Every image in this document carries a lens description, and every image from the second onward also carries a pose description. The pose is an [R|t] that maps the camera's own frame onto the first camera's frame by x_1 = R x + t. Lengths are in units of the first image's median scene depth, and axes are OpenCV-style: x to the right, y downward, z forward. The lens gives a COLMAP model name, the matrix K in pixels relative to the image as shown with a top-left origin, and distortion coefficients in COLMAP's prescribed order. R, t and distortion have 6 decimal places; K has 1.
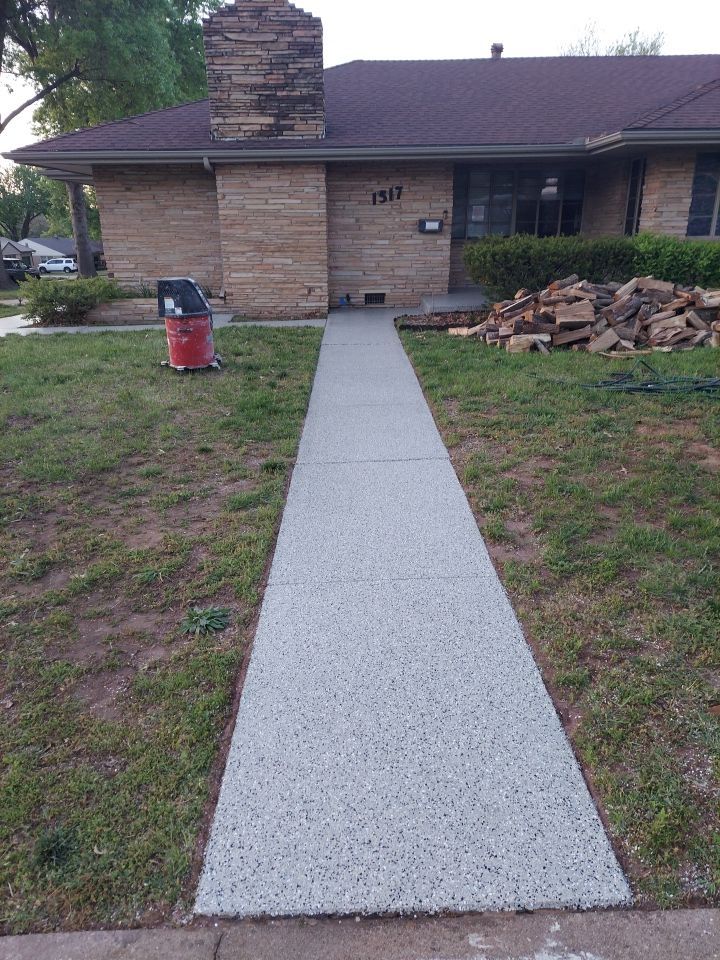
lens RADIAL K [[666.9, 0, 359.2], [0, 666.9, 480.1], [0, 0, 1]] dist [0.029108, -0.007585]
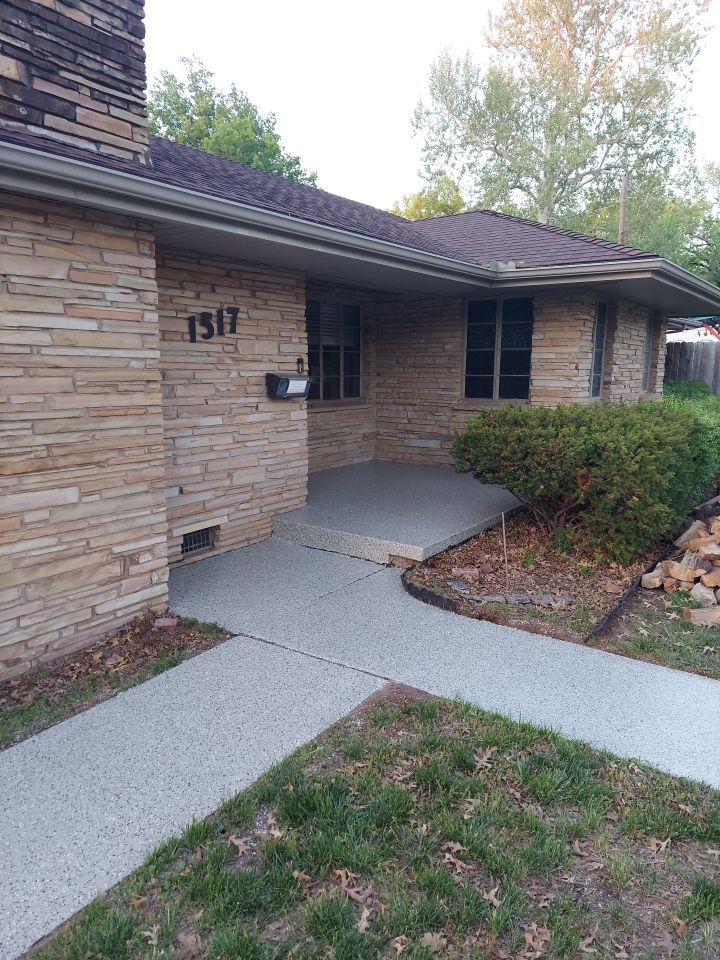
lens RADIAL K [[666.9, 0, 361.1], [0, 666.9, 482.0], [0, 0, 1]] dist [0.029108, -0.007585]
pose [[0.622517, -0.123804, 0.772752, -0.262215], [0.268673, 0.961205, -0.062442, -0.267797], [-0.735043, 0.246489, 0.631629, 0.669983]]
